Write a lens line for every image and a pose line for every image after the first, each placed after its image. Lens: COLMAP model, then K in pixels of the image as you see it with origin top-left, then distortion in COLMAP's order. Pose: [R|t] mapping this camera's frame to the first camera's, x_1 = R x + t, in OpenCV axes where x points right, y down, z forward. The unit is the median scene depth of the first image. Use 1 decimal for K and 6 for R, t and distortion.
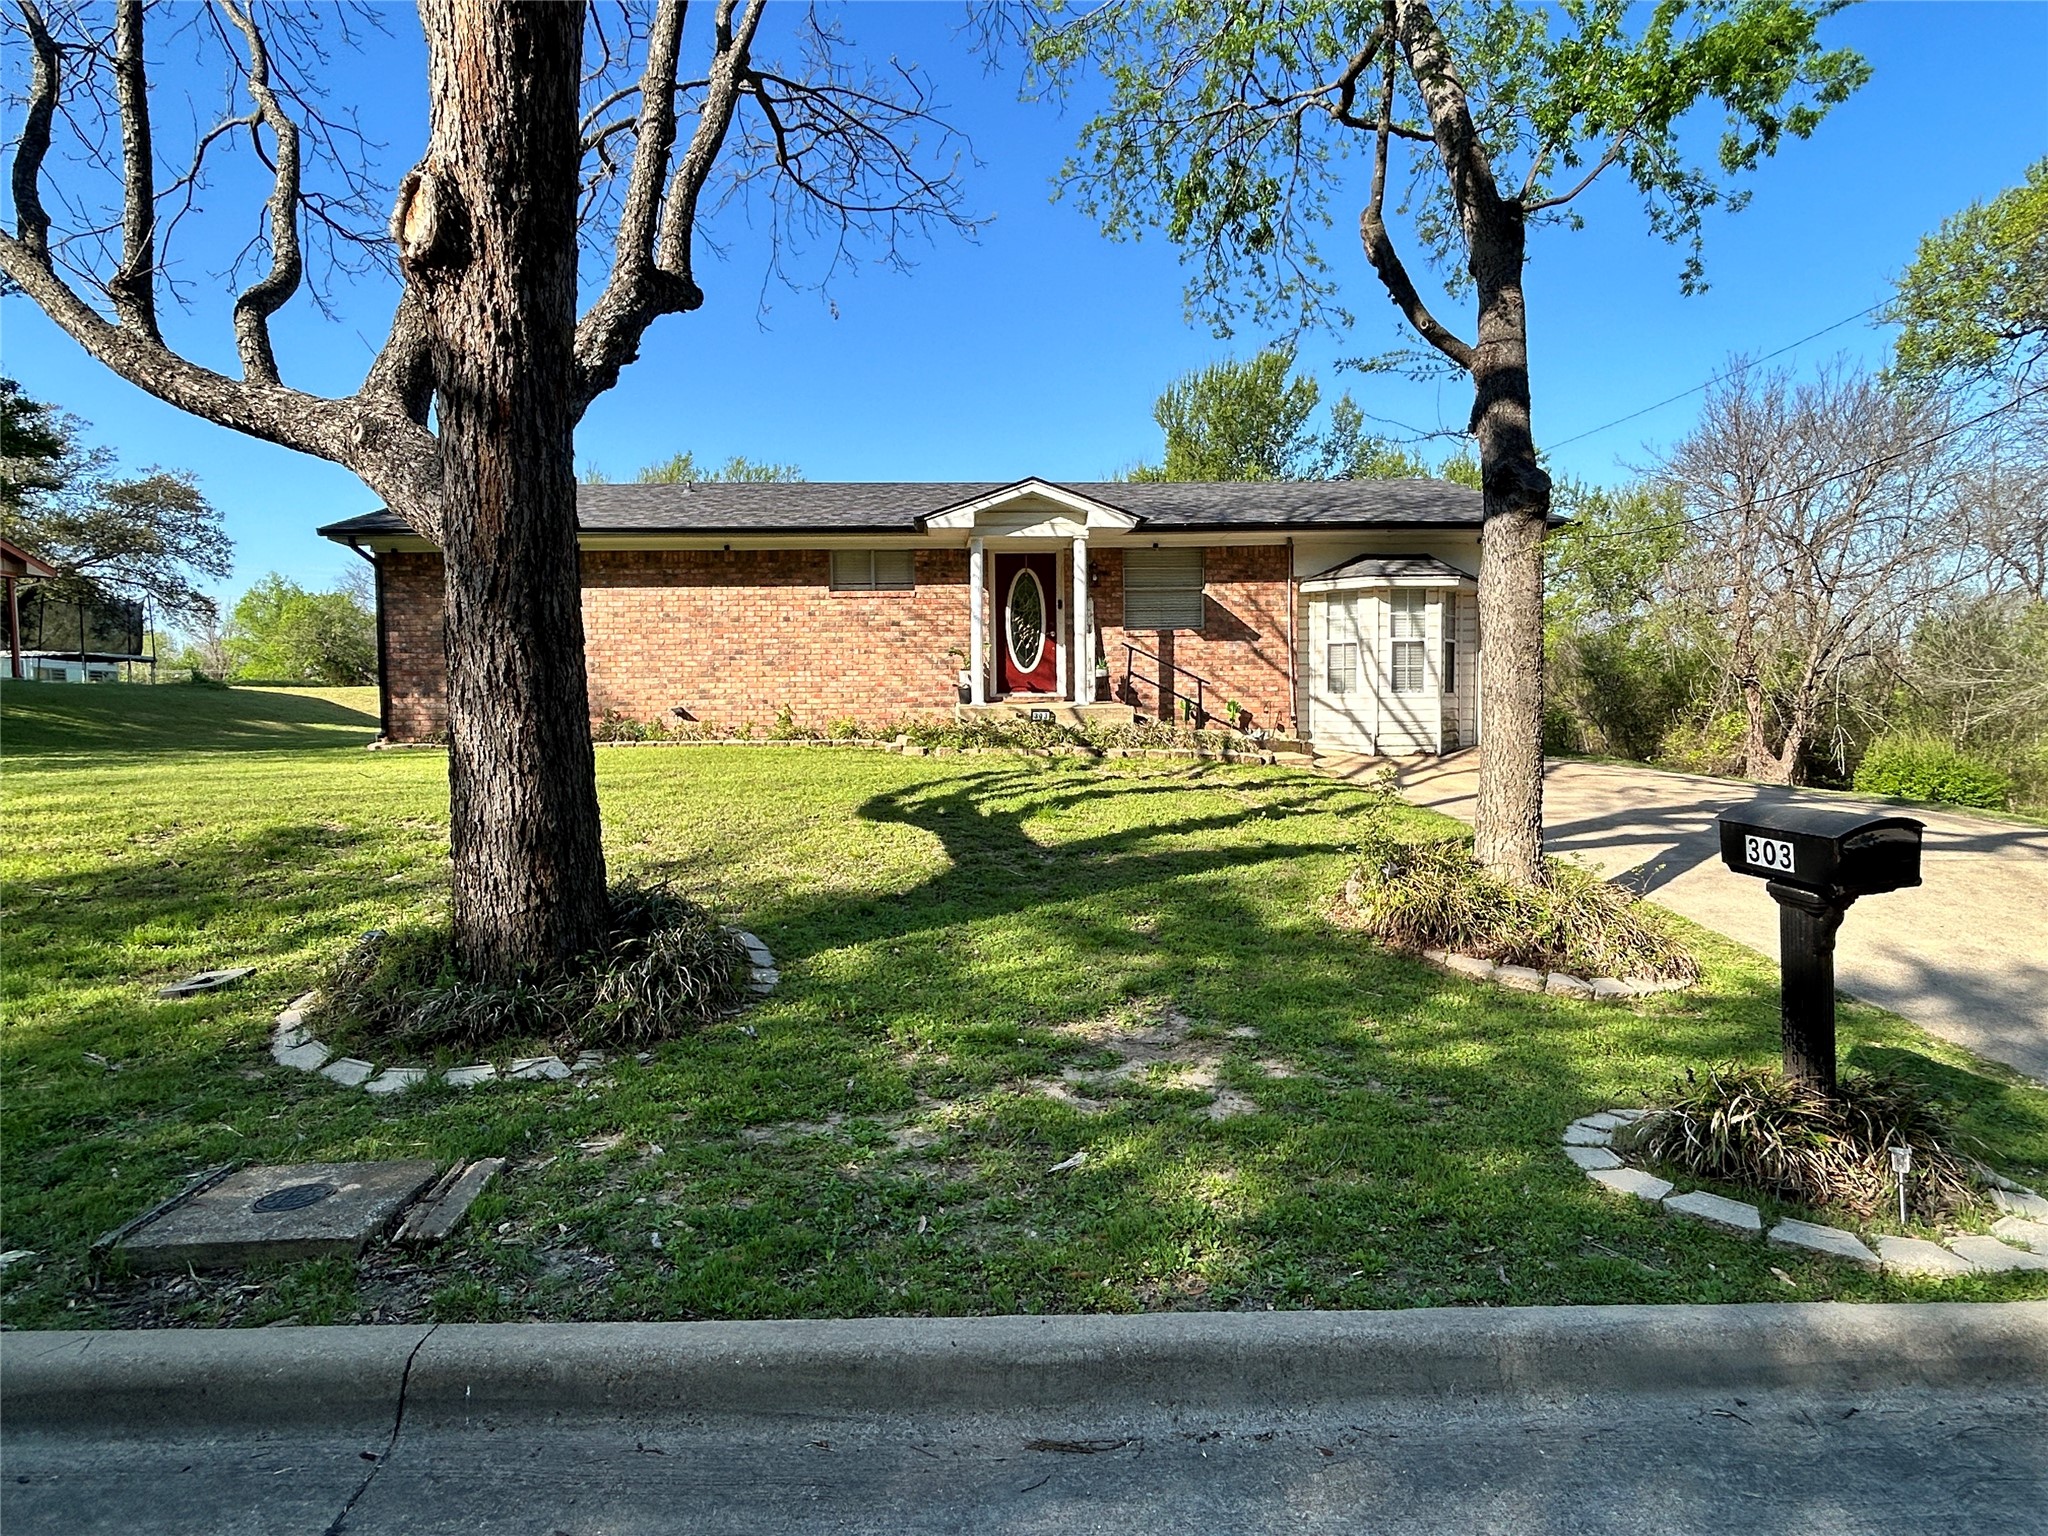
lens RADIAL K [[1126.2, 0, 1022.6], [0, 1126.2, 758.3], [0, 0, 1]] dist [-0.007752, -0.000780]
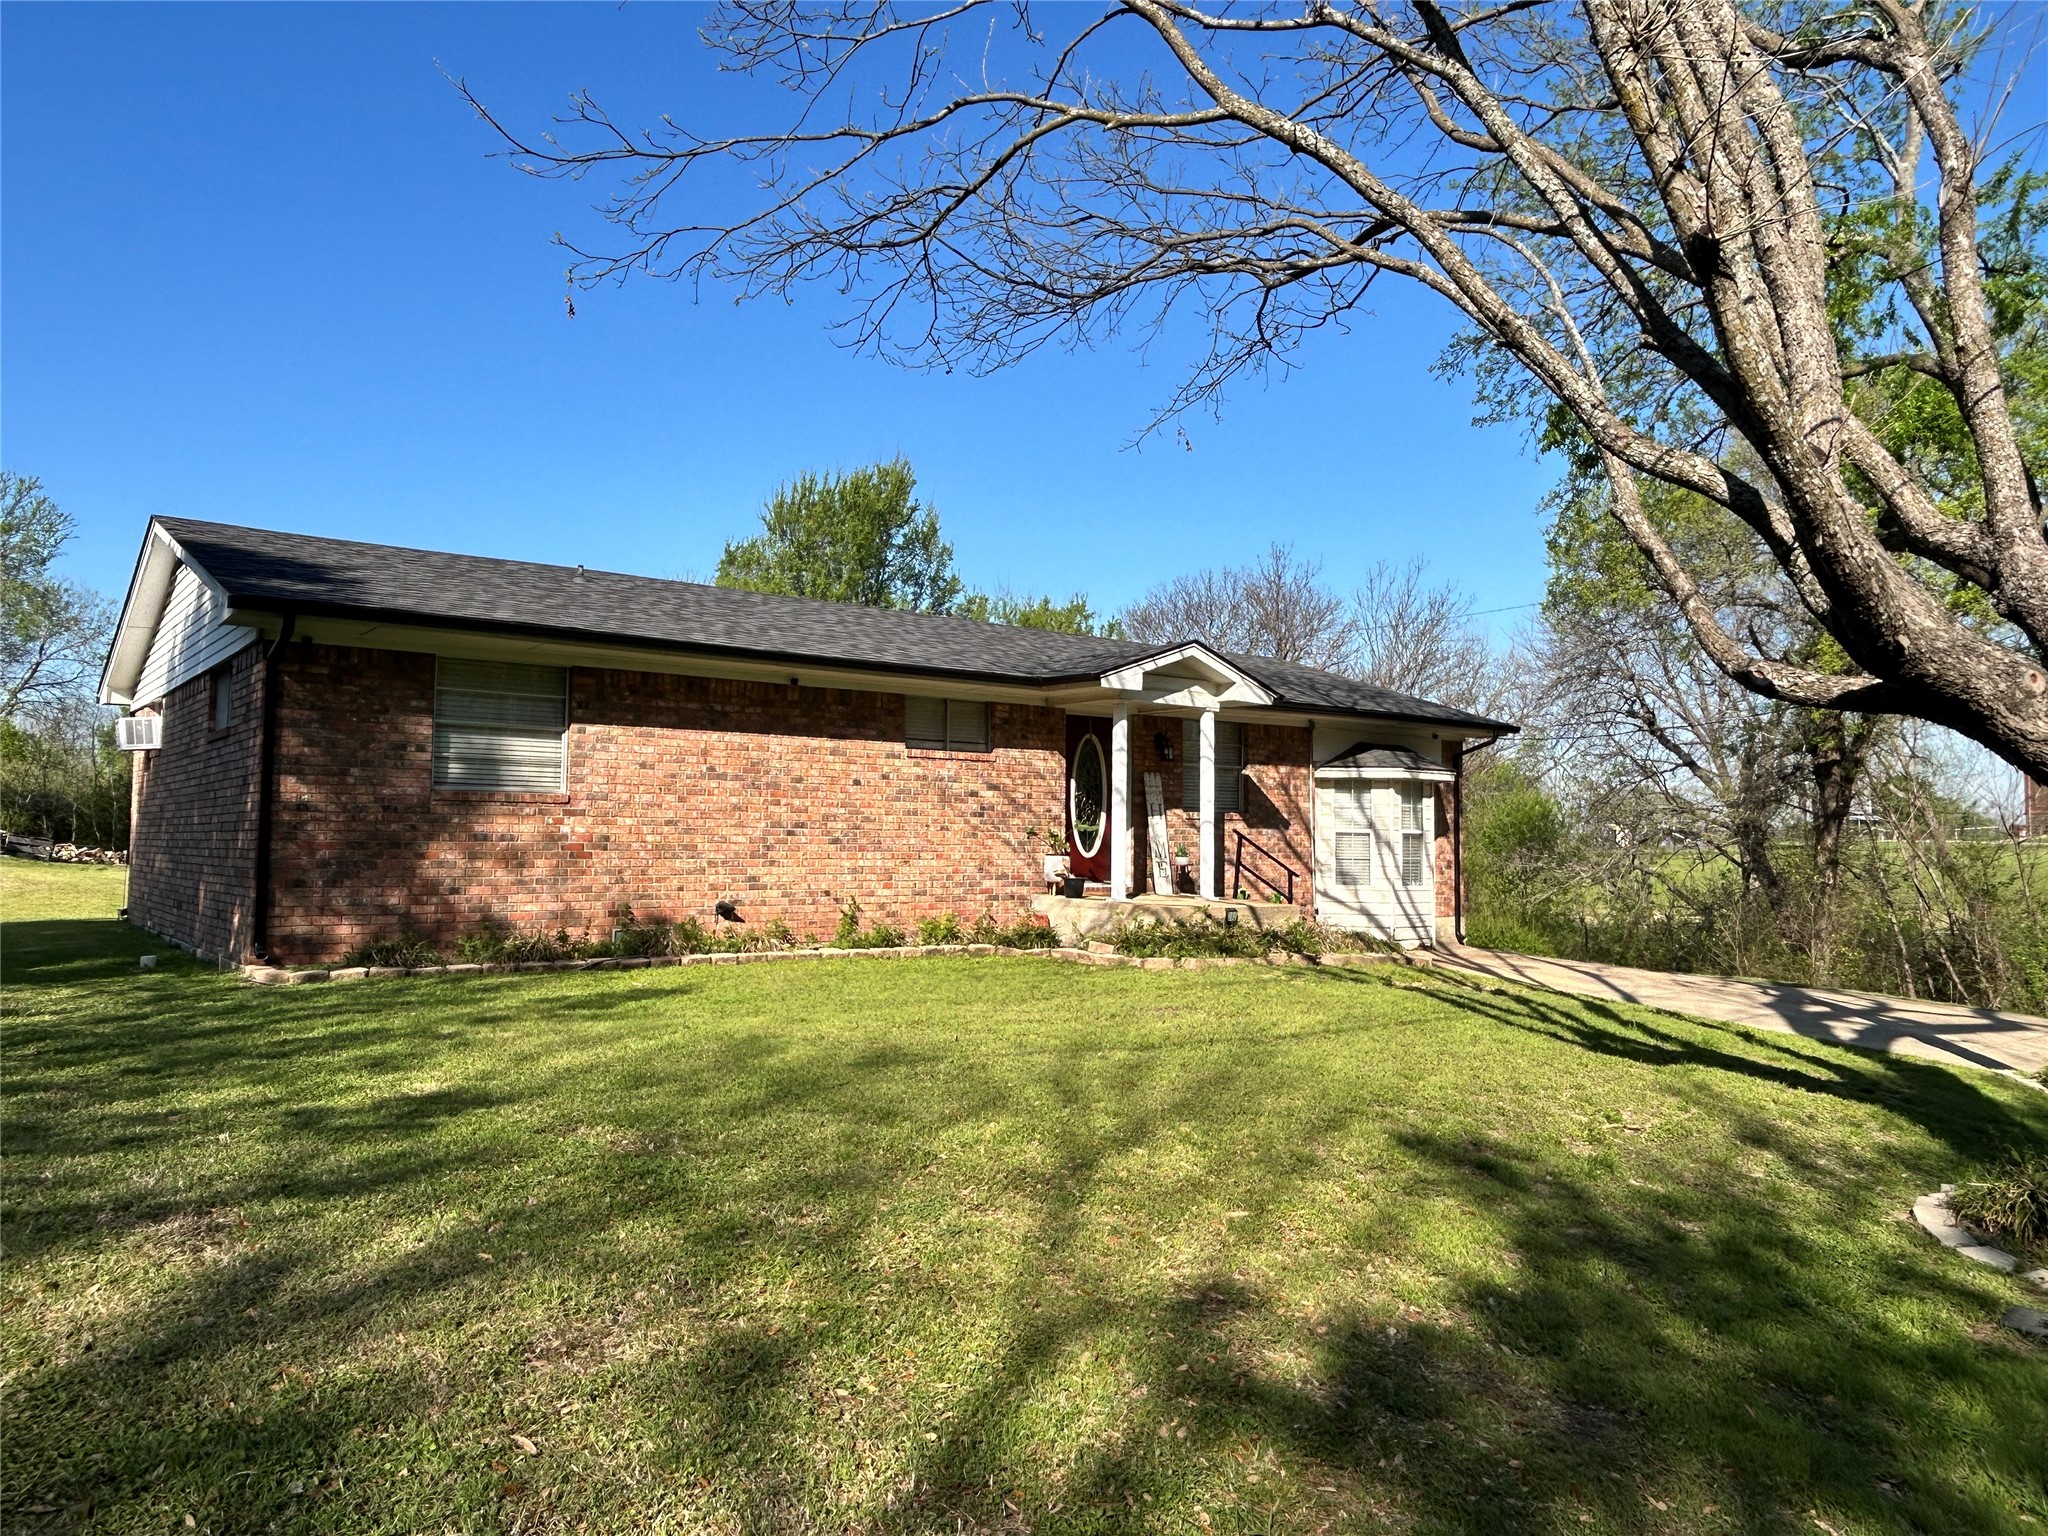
lens RADIAL K [[1397.2, 0, 1025.0], [0, 1397.2, 772.2], [0, 0, 1]] dist [0.000093, 0.000000]
pose [[0.836251, 0.051712, 0.545904, -0.621245], [0.007663, 0.994344, -0.105929, -0.031582], [-0.548294, 0.092767, 0.831125, 0.168928]]
